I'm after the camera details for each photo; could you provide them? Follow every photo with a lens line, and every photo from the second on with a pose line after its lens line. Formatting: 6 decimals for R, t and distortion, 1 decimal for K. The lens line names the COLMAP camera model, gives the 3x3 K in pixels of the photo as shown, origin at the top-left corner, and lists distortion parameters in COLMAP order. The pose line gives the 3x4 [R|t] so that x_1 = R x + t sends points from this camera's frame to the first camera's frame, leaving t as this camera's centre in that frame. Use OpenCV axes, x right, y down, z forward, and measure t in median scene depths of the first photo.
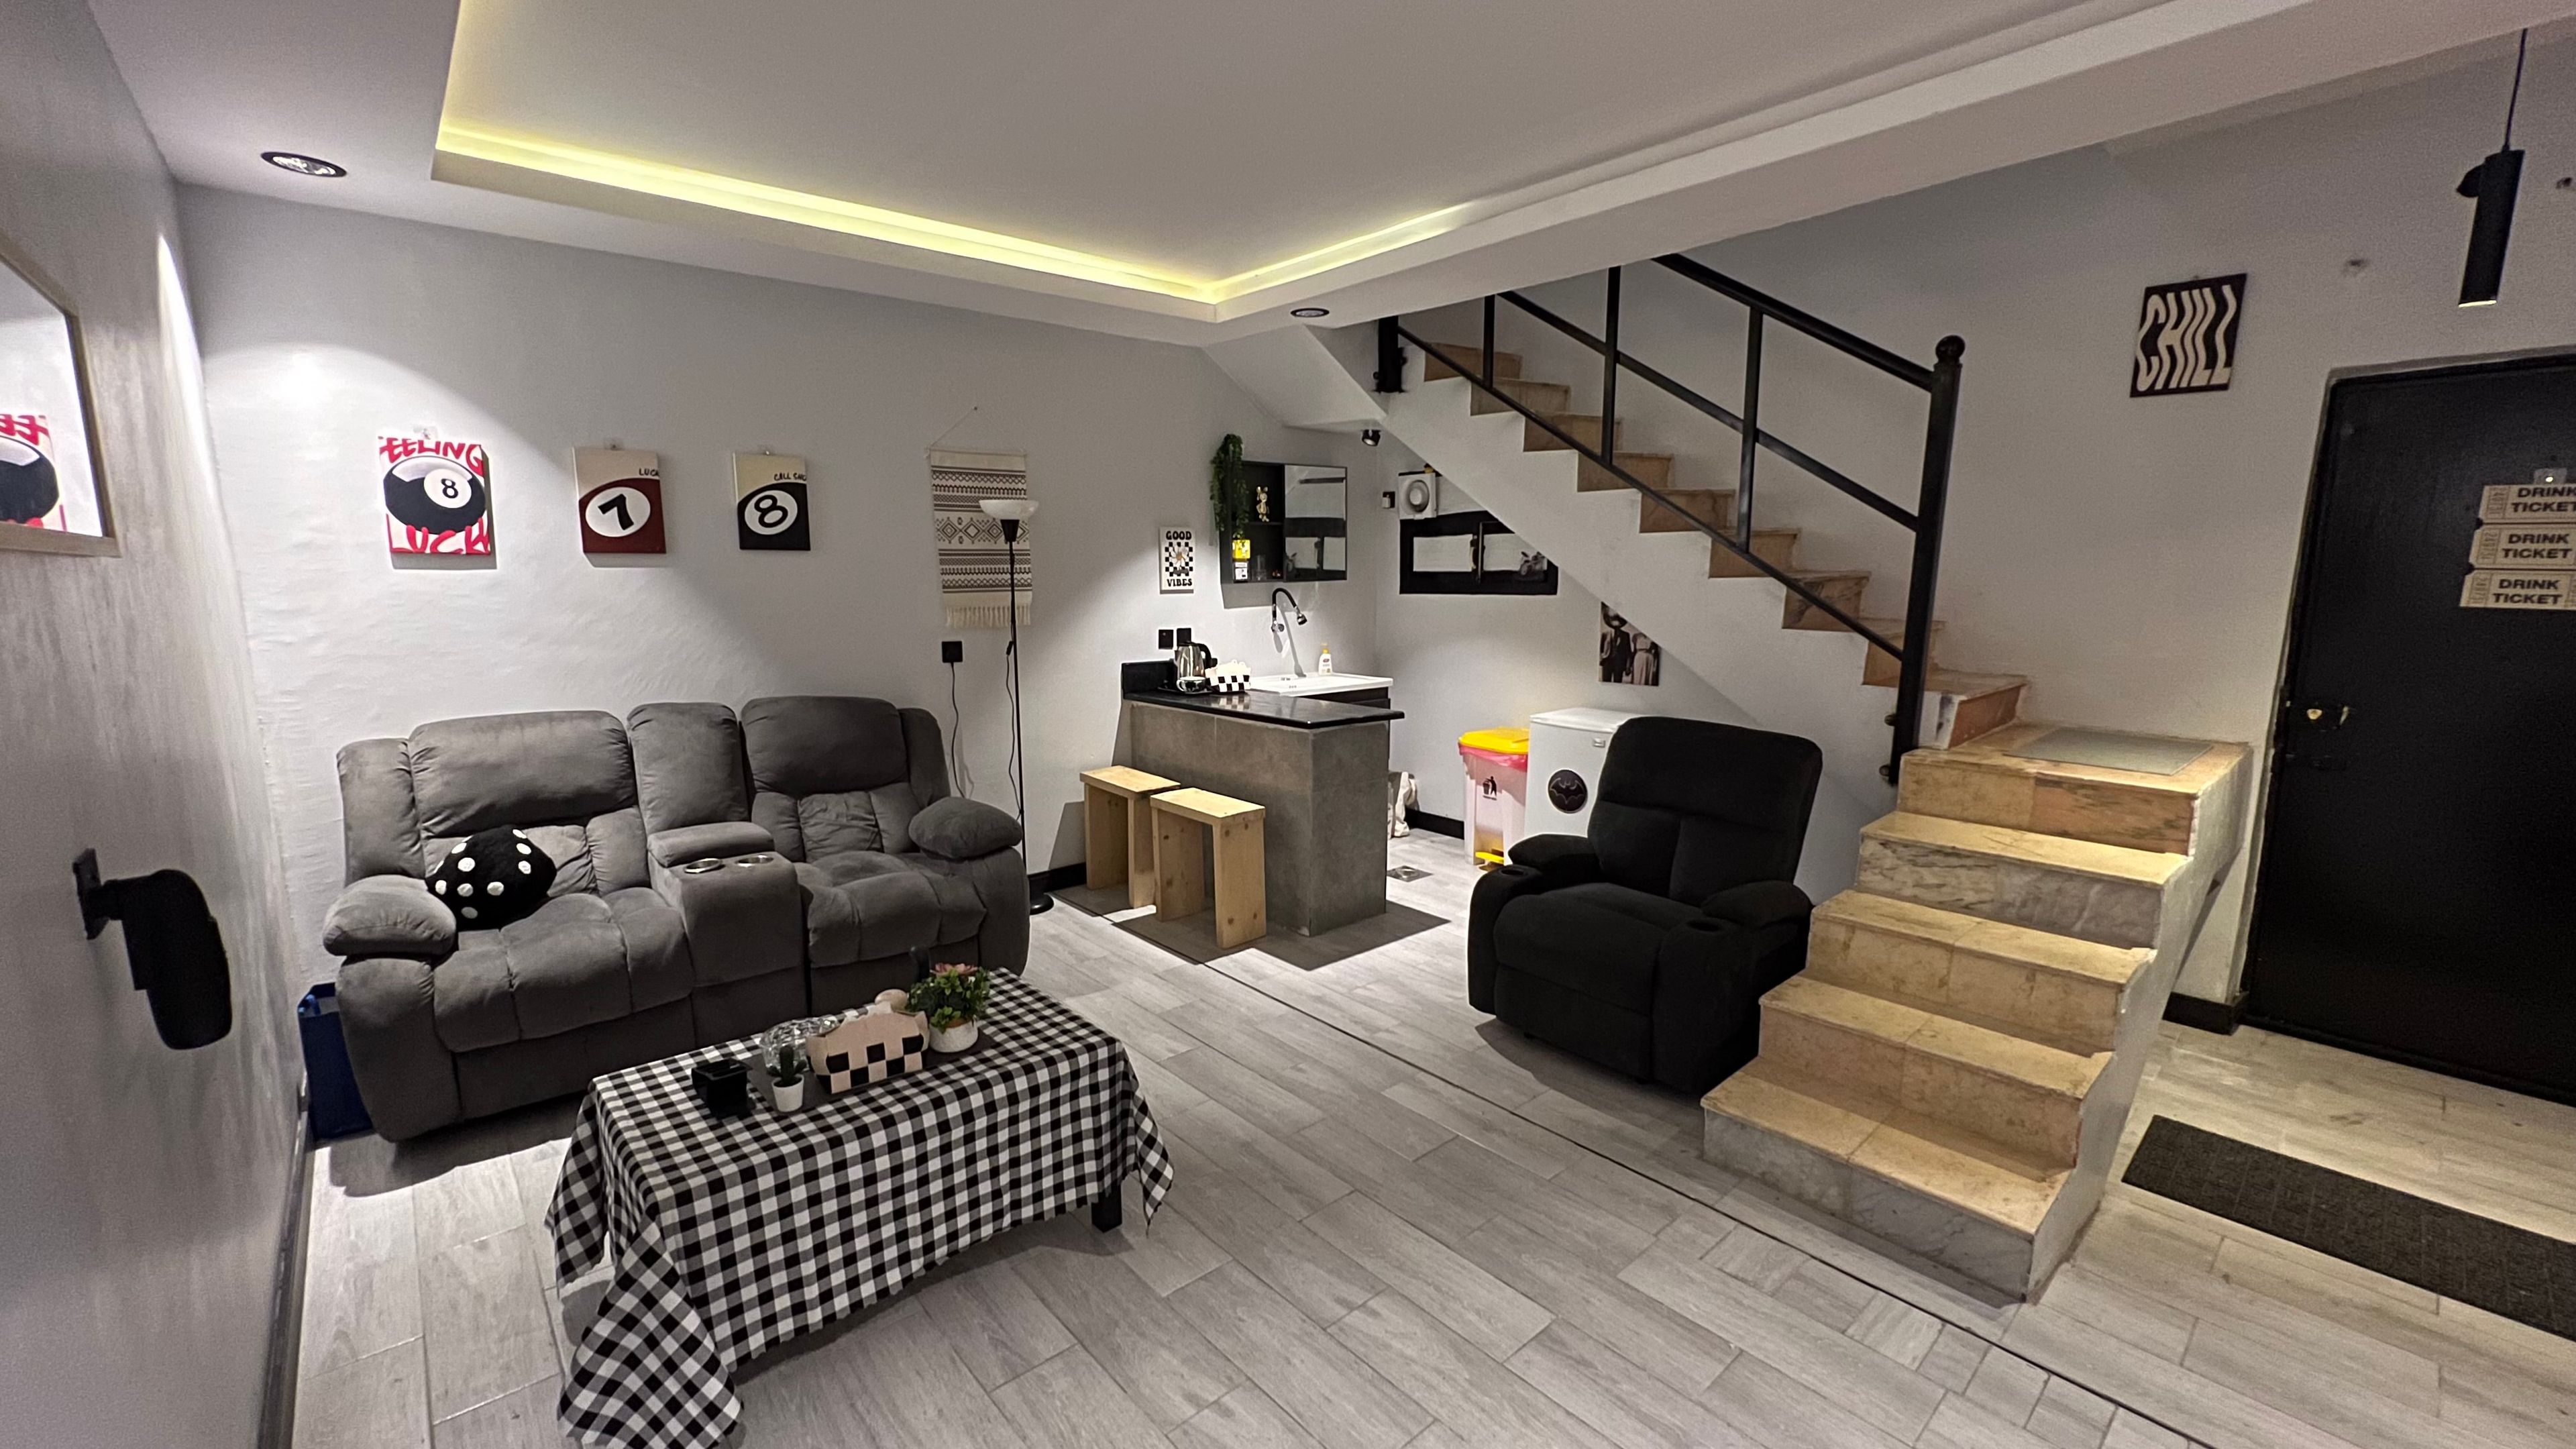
lens RADIAL K [[1031.9, 0, 1286.7], [0, 1031.9, 728.7], [0, 0, 1]] dist [-0.000724, 0.000086]
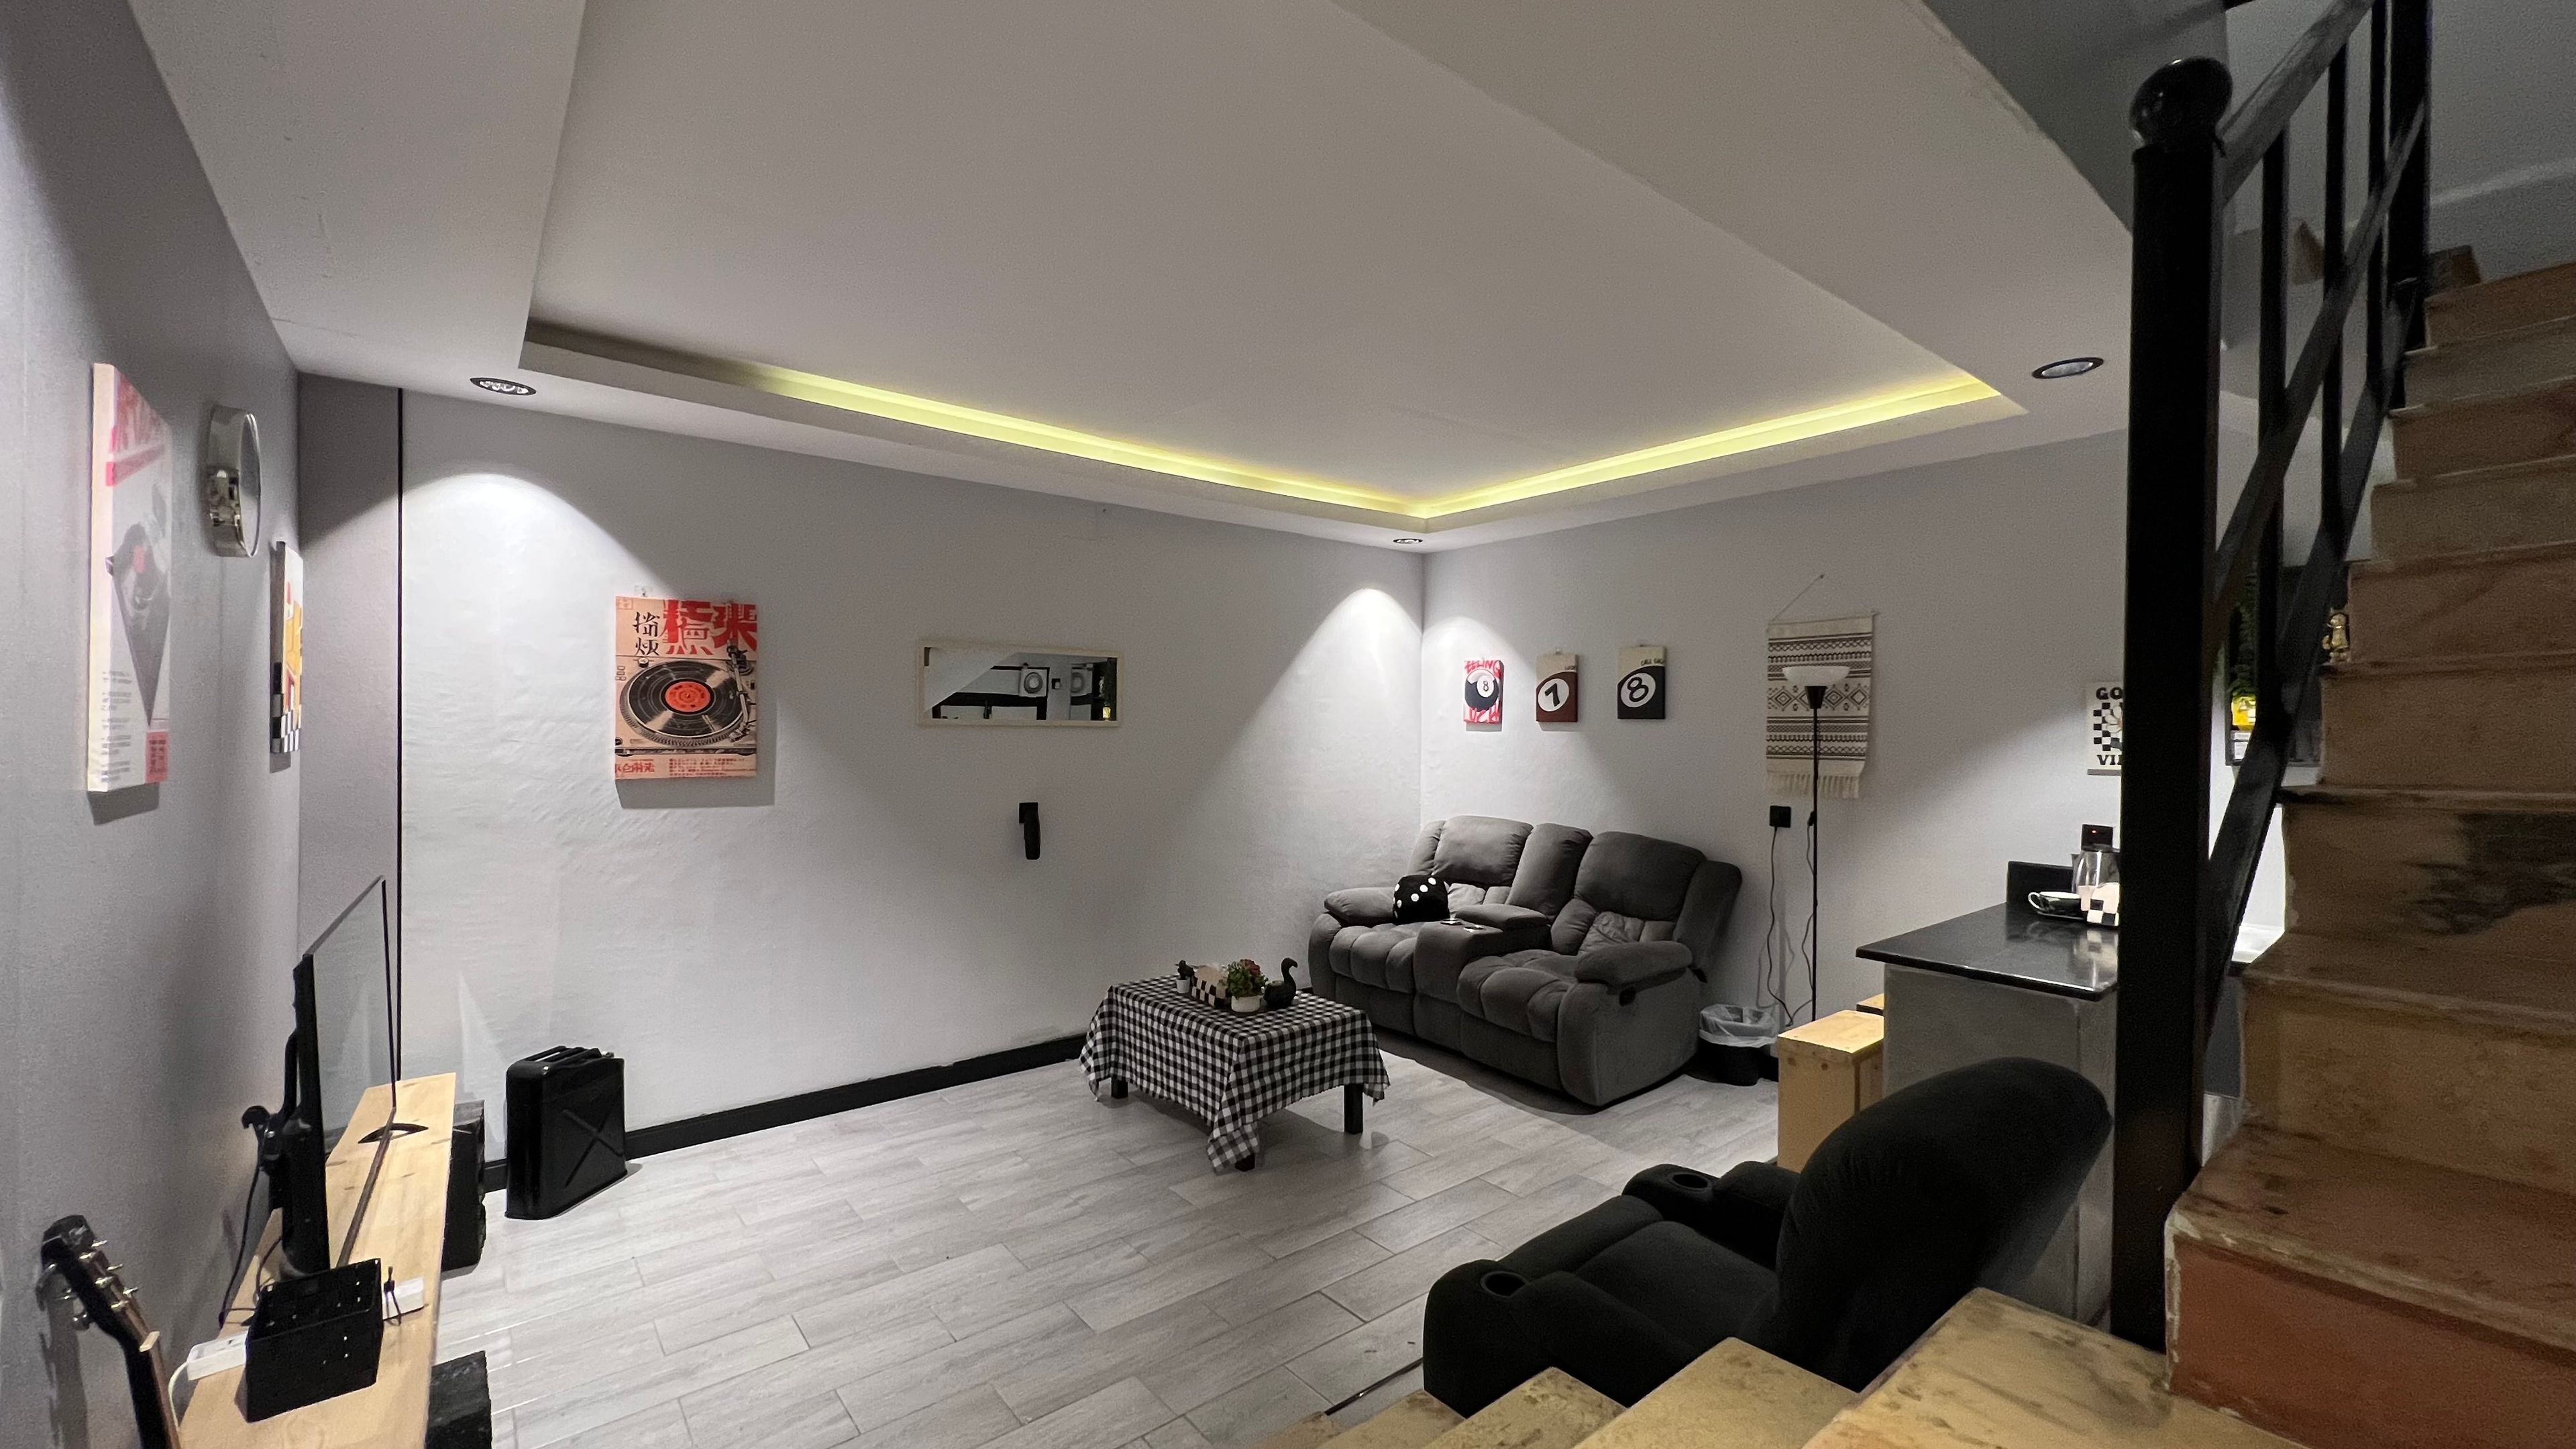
lens RADIAL K [[1031.9, 0, 1277.1], [0, 1031.9, 719.0], [0, 0, 1]] dist [-0.000724, 0.000086]
pose [[-0.057478, -0.000461, -0.998347, 0.898195], [-0.158261, 0.987359, 0.008656, -0.125835], [0.985723, 0.158497, -0.056824, 0.700852]]
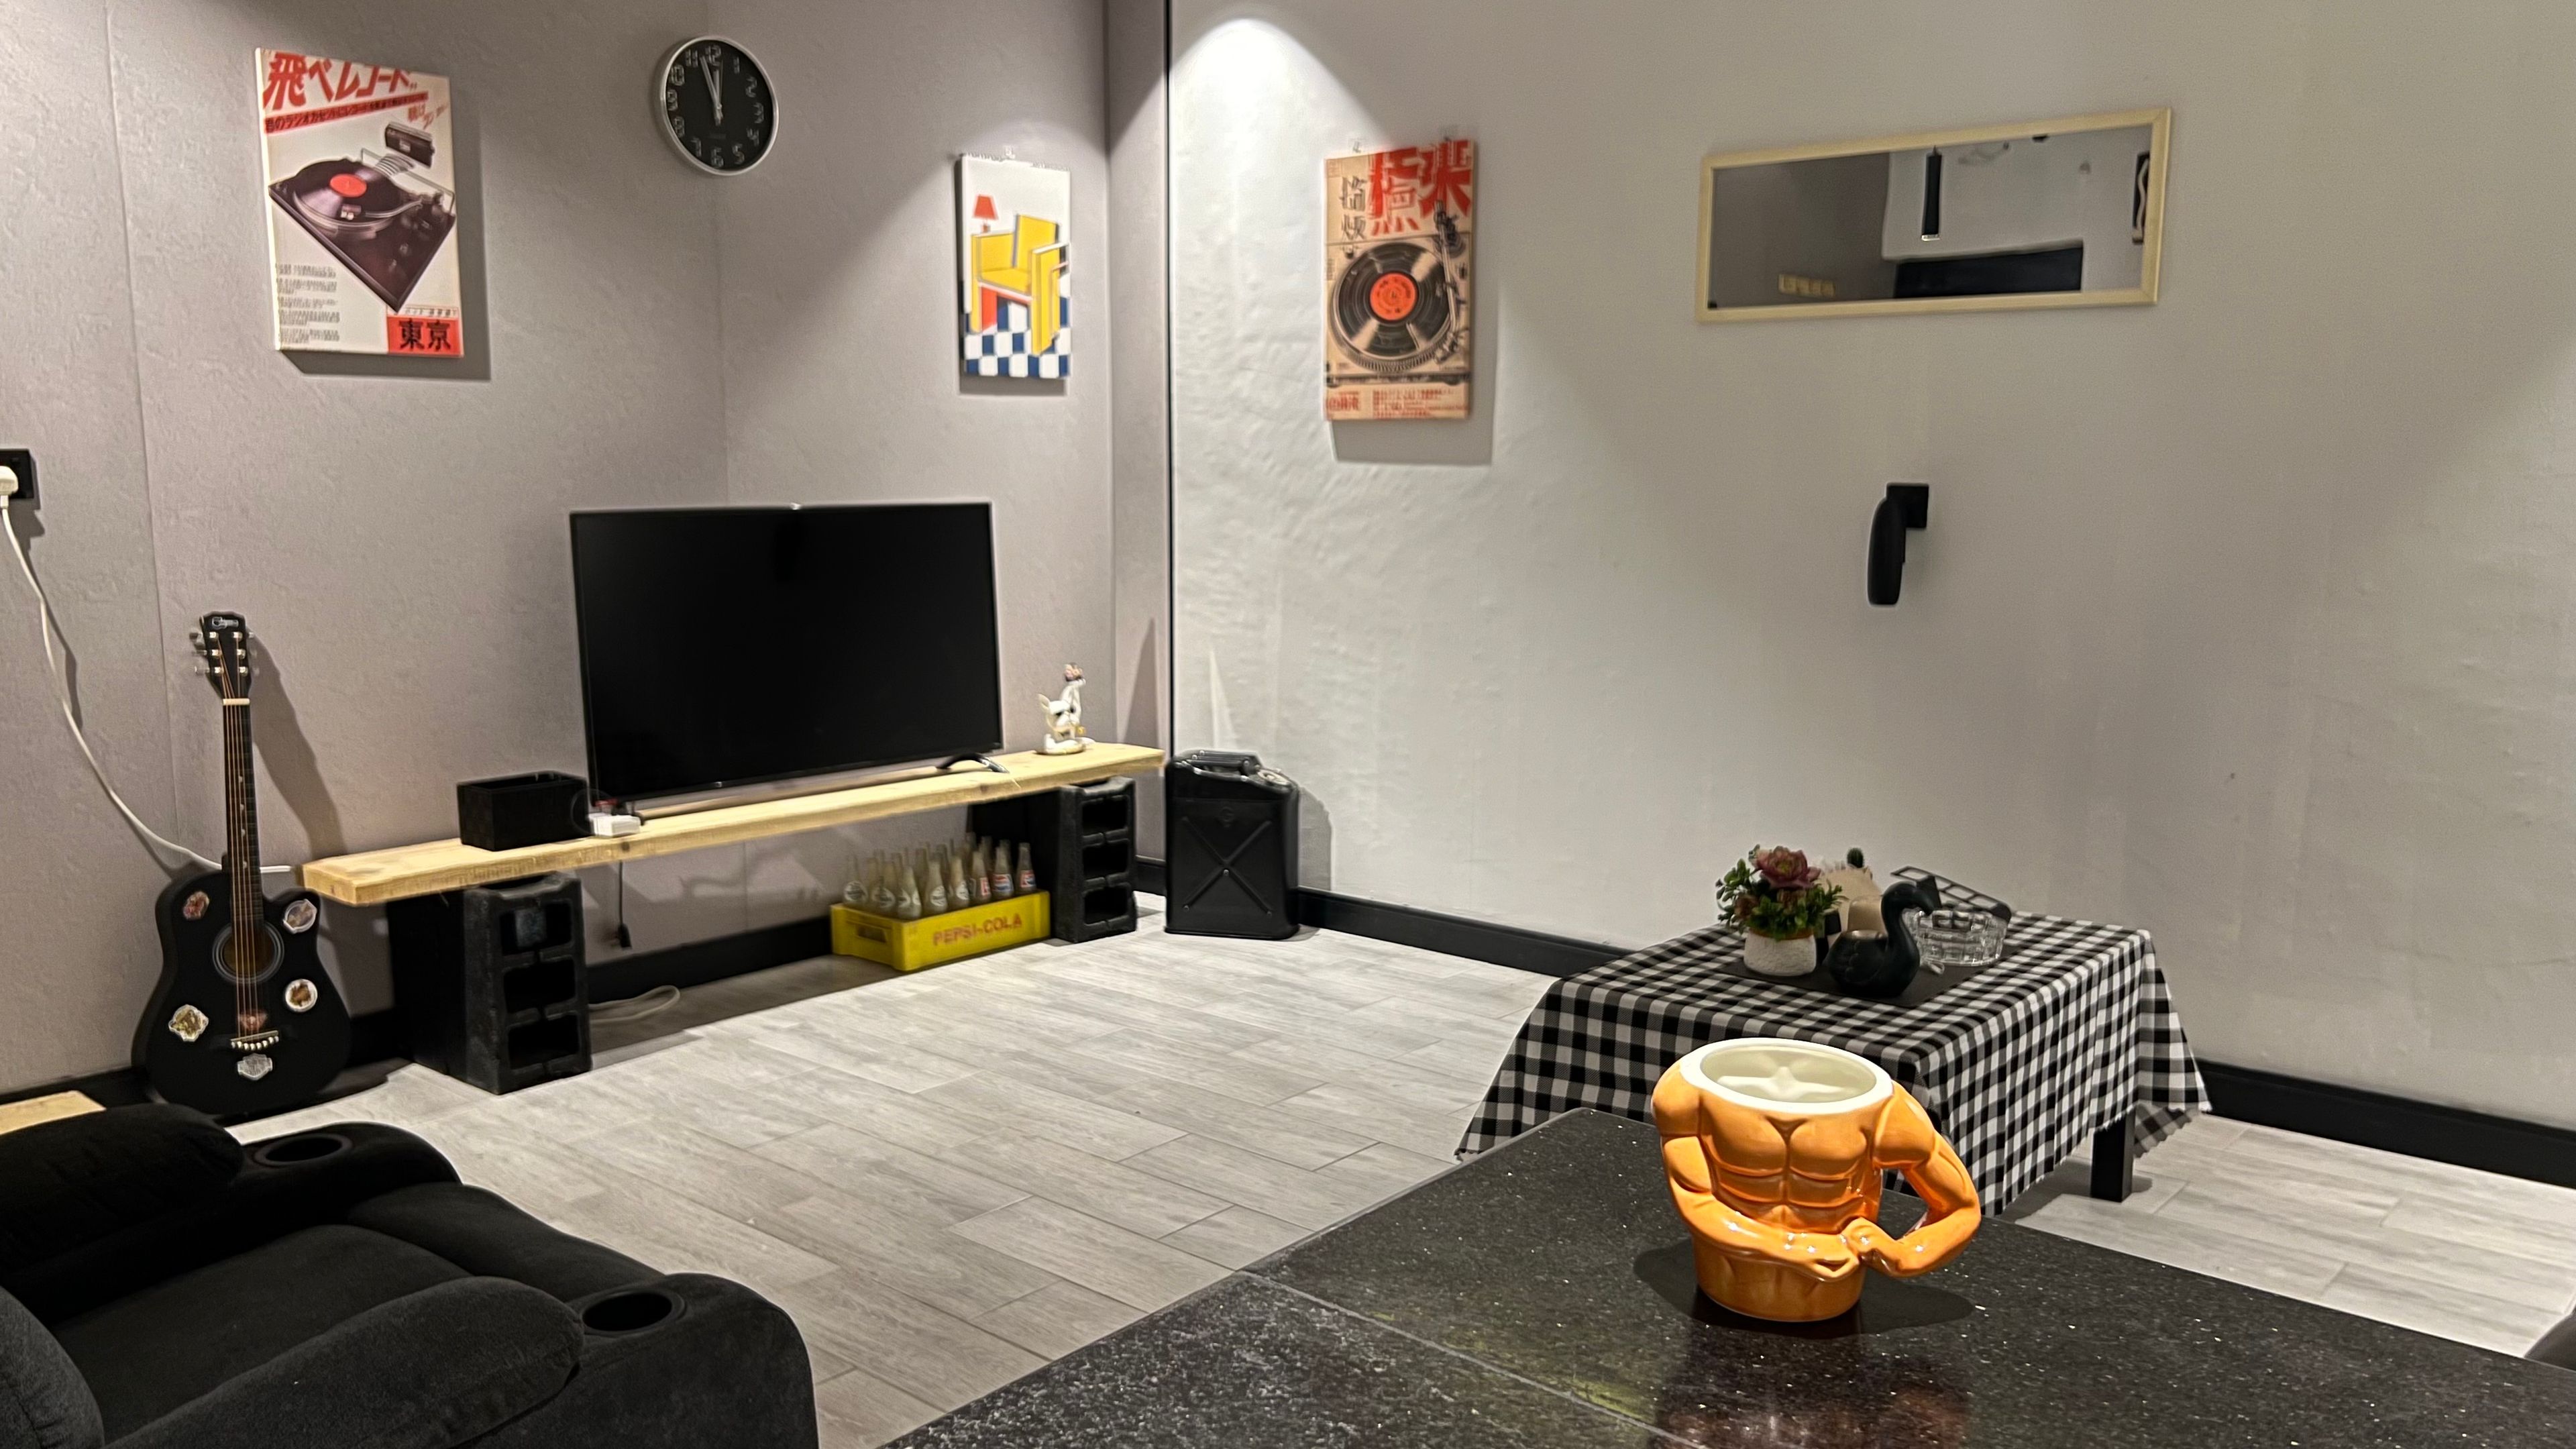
lens RADIAL K [[1944.5, 0, 1282.4], [0, 1944.5, 734.0], [0, 0, 1]] dist [0.066487, -0.000224]
pose [[-0.991732, 0.025664, -0.125730, 0.130523], [-0.013182, 0.954238, 0.298758, -0.157921], [0.127644, 0.297946, -0.946010, 1.406329]]
